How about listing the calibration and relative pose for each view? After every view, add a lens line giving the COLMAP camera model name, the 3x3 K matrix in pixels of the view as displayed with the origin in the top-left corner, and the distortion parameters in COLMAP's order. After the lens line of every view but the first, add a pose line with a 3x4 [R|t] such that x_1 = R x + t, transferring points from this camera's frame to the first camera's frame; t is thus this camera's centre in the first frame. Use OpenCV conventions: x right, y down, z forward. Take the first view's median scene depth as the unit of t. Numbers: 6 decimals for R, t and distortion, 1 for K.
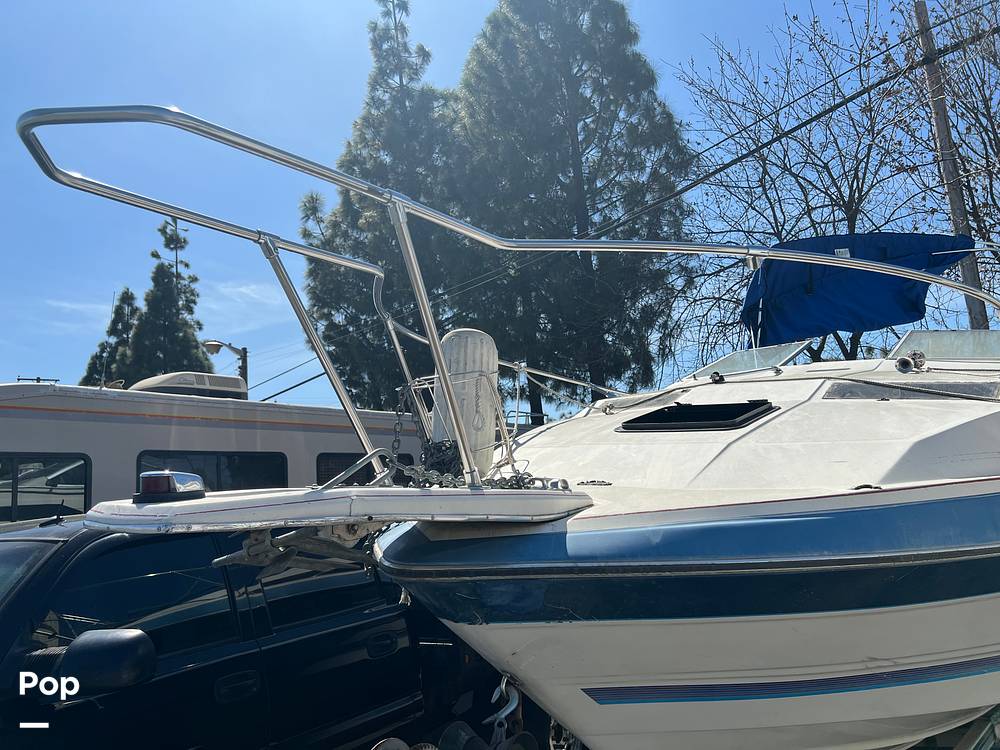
lens RADIAL K [[748.5, 0, 500.0], [0, 748.5, 375.0], [0, 0, 1]] dist [0.155426, -0.181605]
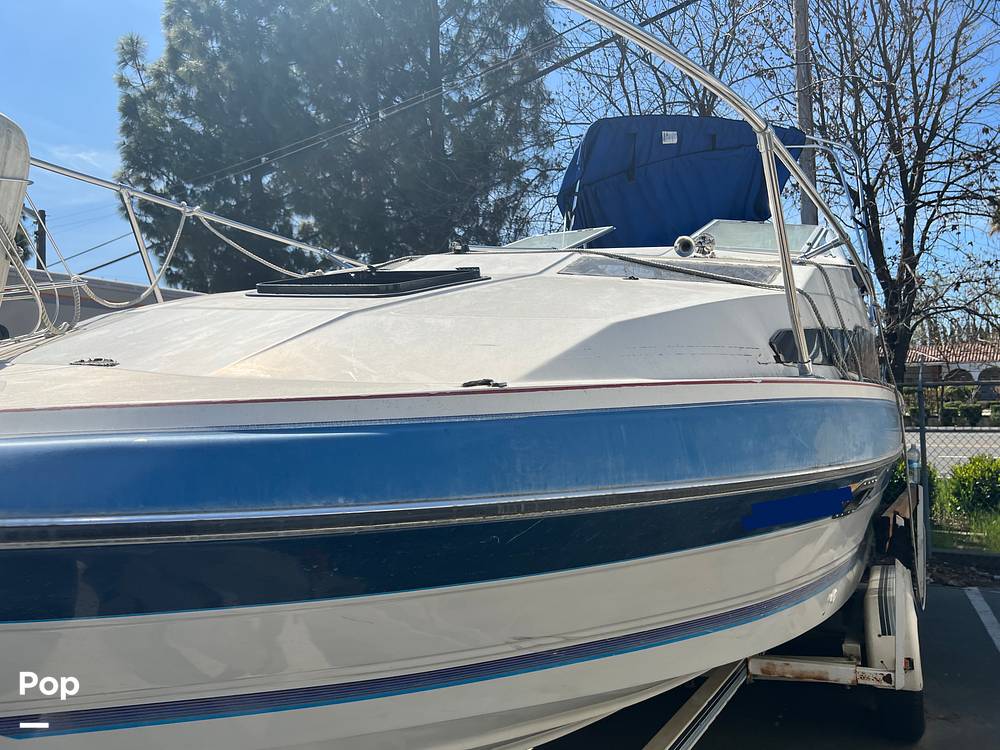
lens RADIAL K [[750.1, 0, 500.0], [0, 750.1, 375.0], [0, 0, 1]] dist [0.054014, -0.059261]
pose [[0.985664, 0.051410, 0.160699, 0.073426], [-0.071318, 0.990126, 0.120680, 0.013046], [-0.152908, -0.130411, 0.979598, 0.082403]]
